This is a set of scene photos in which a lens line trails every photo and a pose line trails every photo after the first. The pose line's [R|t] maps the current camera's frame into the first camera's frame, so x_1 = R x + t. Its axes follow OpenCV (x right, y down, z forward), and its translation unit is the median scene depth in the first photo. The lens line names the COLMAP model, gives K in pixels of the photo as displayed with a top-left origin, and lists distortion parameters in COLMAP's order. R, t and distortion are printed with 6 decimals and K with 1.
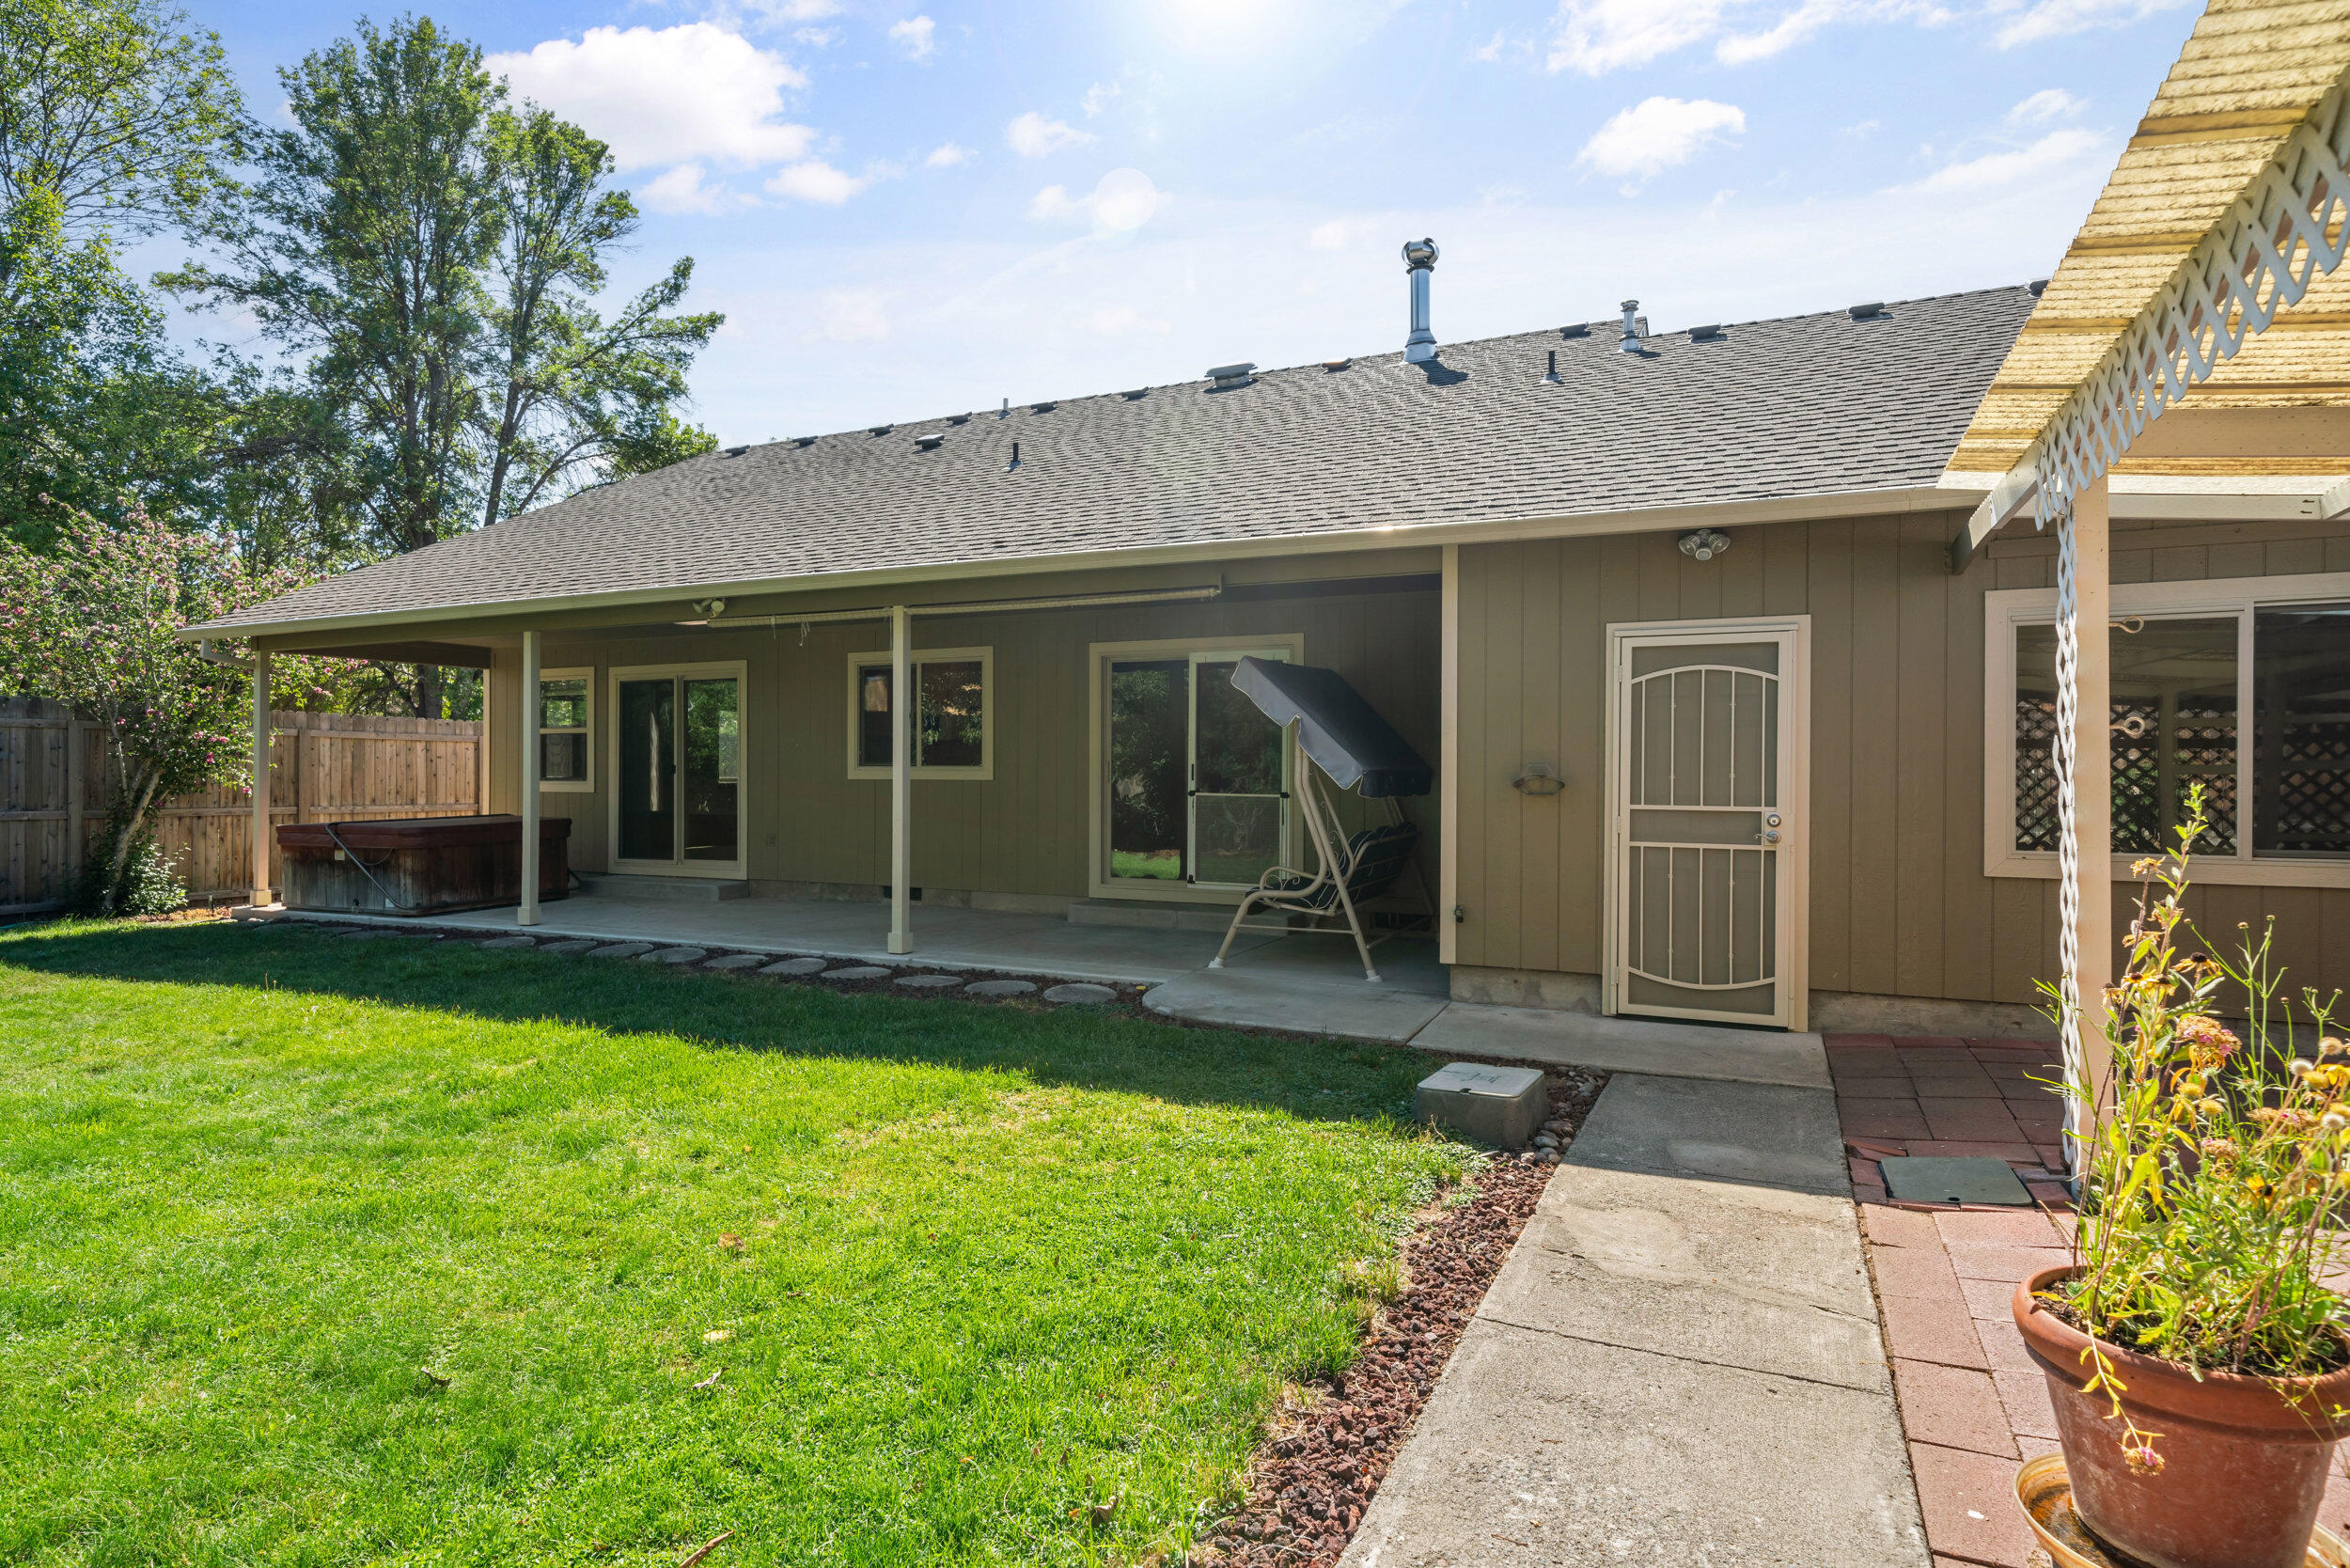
lens RADIAL K [[1212.1, 0, 1175.0], [0, 1212.1, 784.0], [0, 0, 1]] dist [-0.001899, -0.000305]
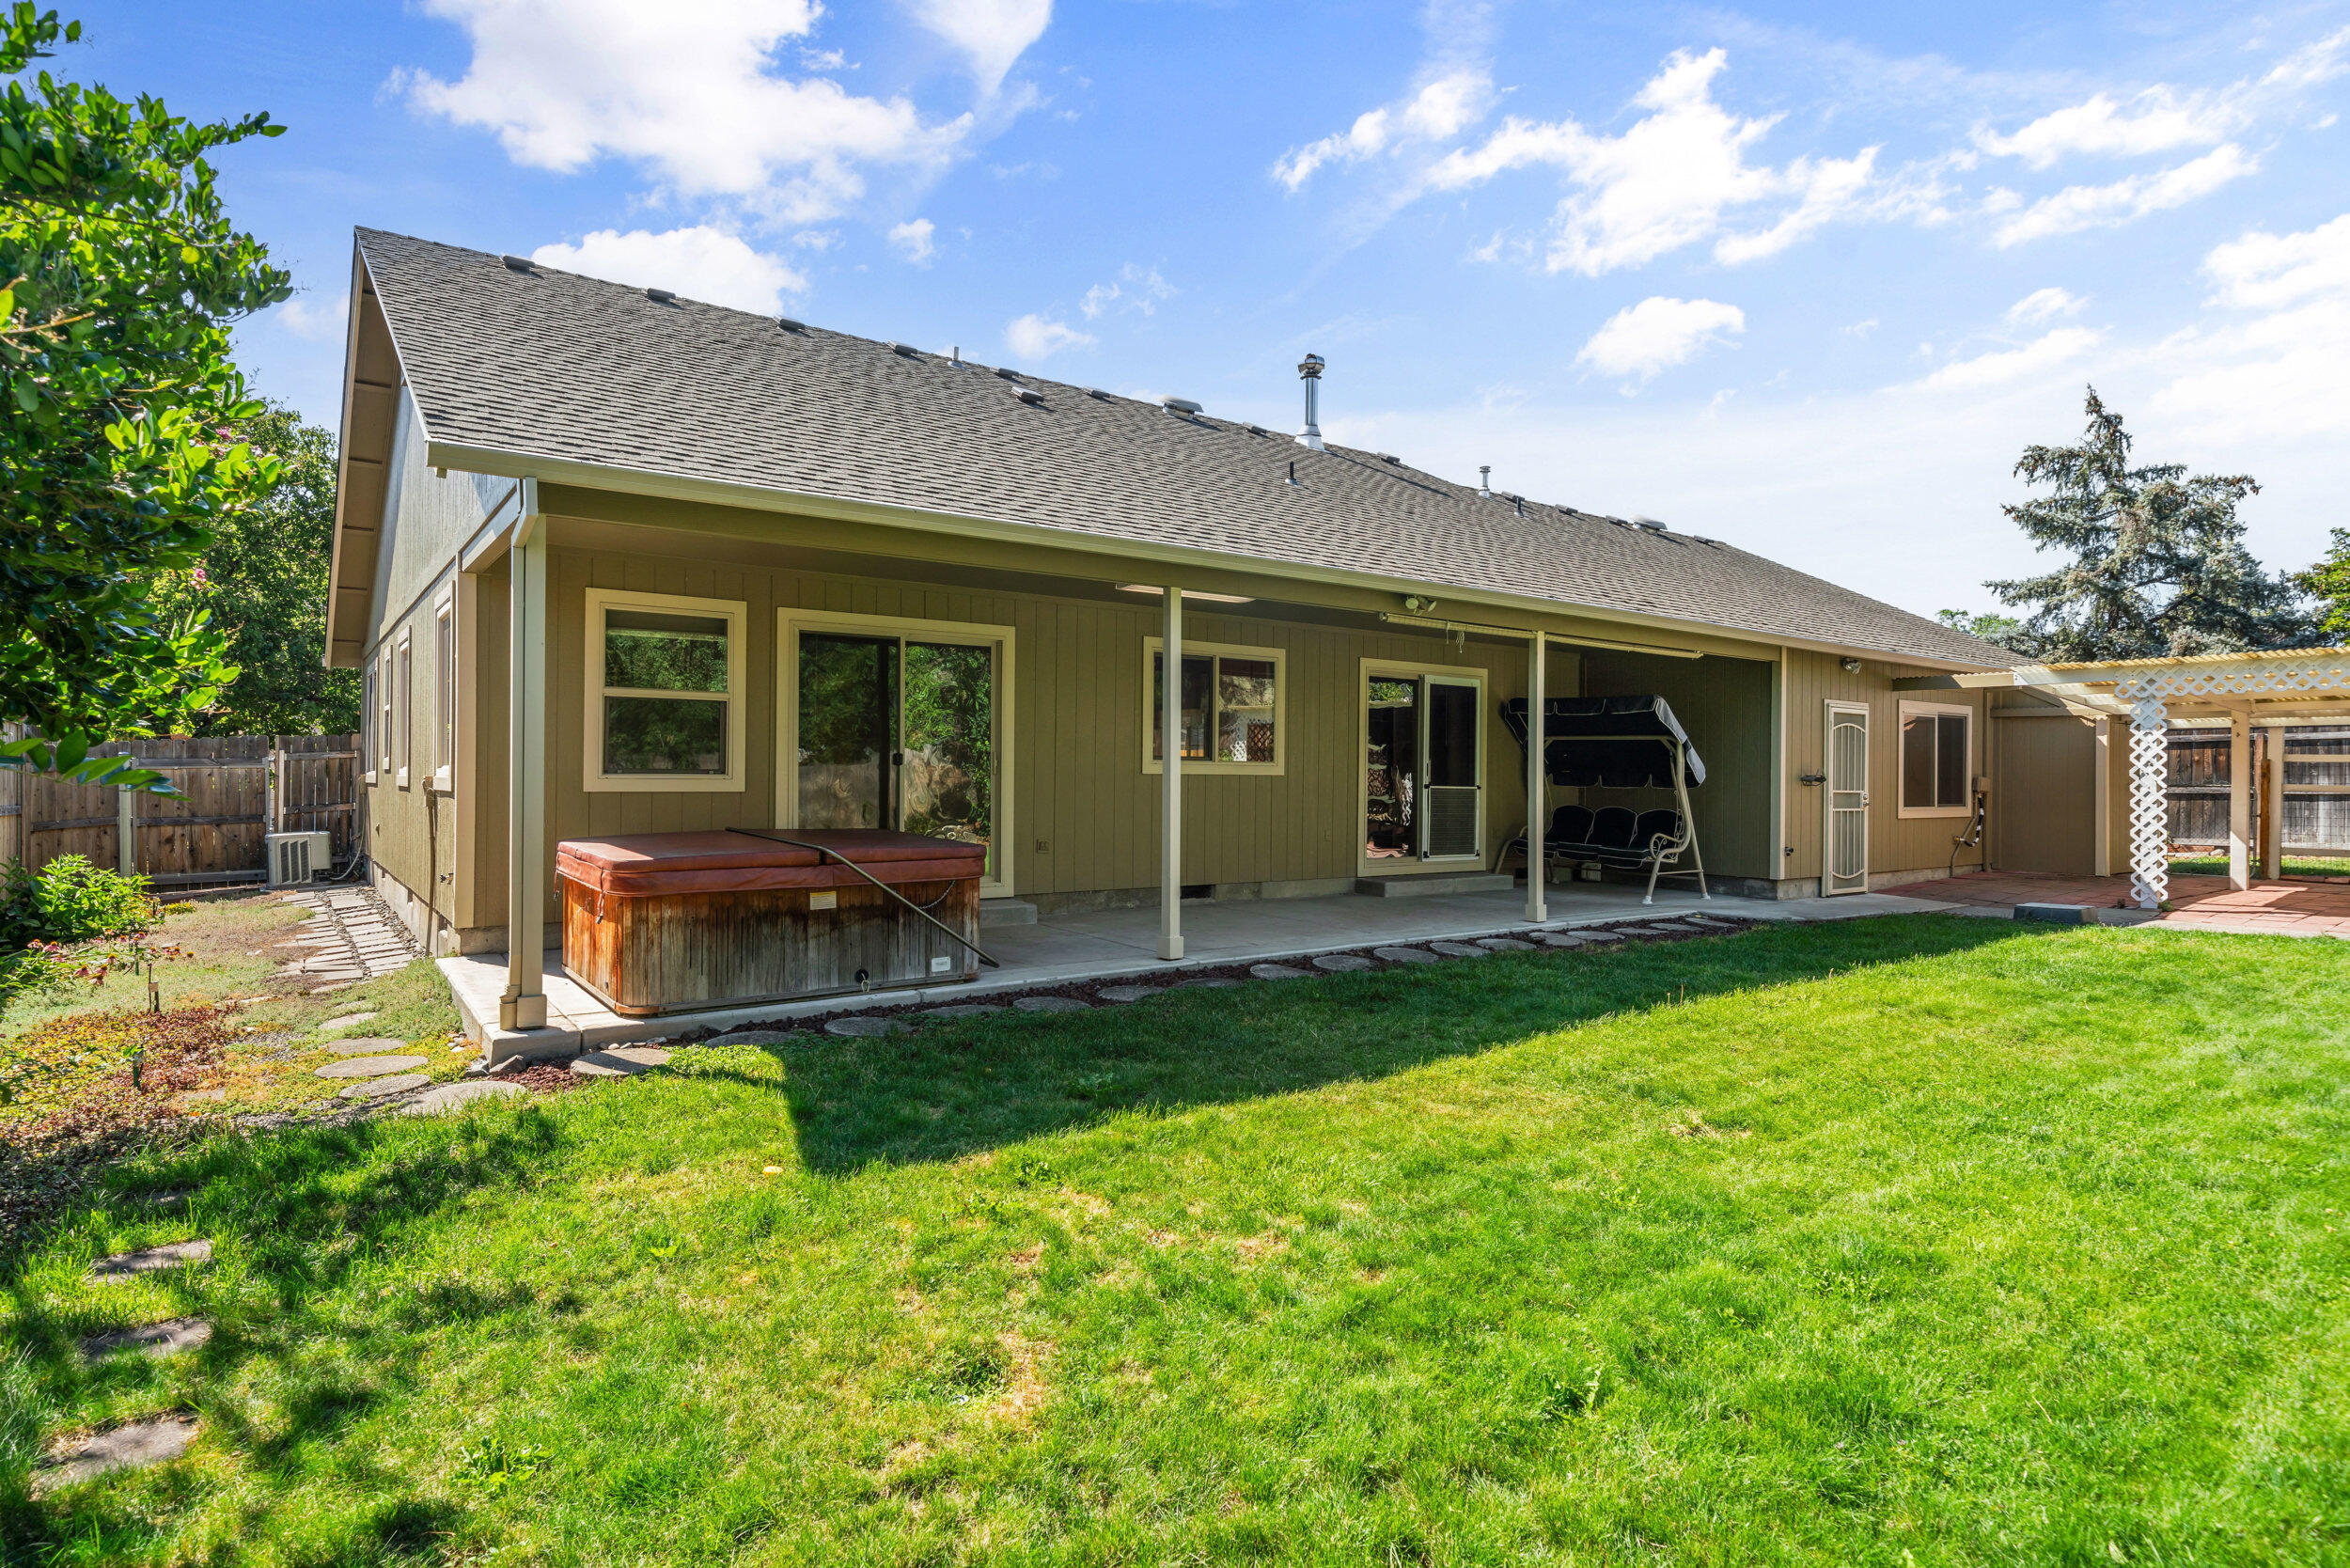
lens RADIAL K [[1227.1, 0, 1175.0], [0, 1227.1, 784.0], [0, 0, 1]] dist [-0.000911, 0.000009]
pose [[0.498105, -0.005760, 0.867097, -1.122879], [-0.003560, 0.999956, 0.008687, -0.004473], [-0.867109, -0.007414, 0.498063, 0.547563]]
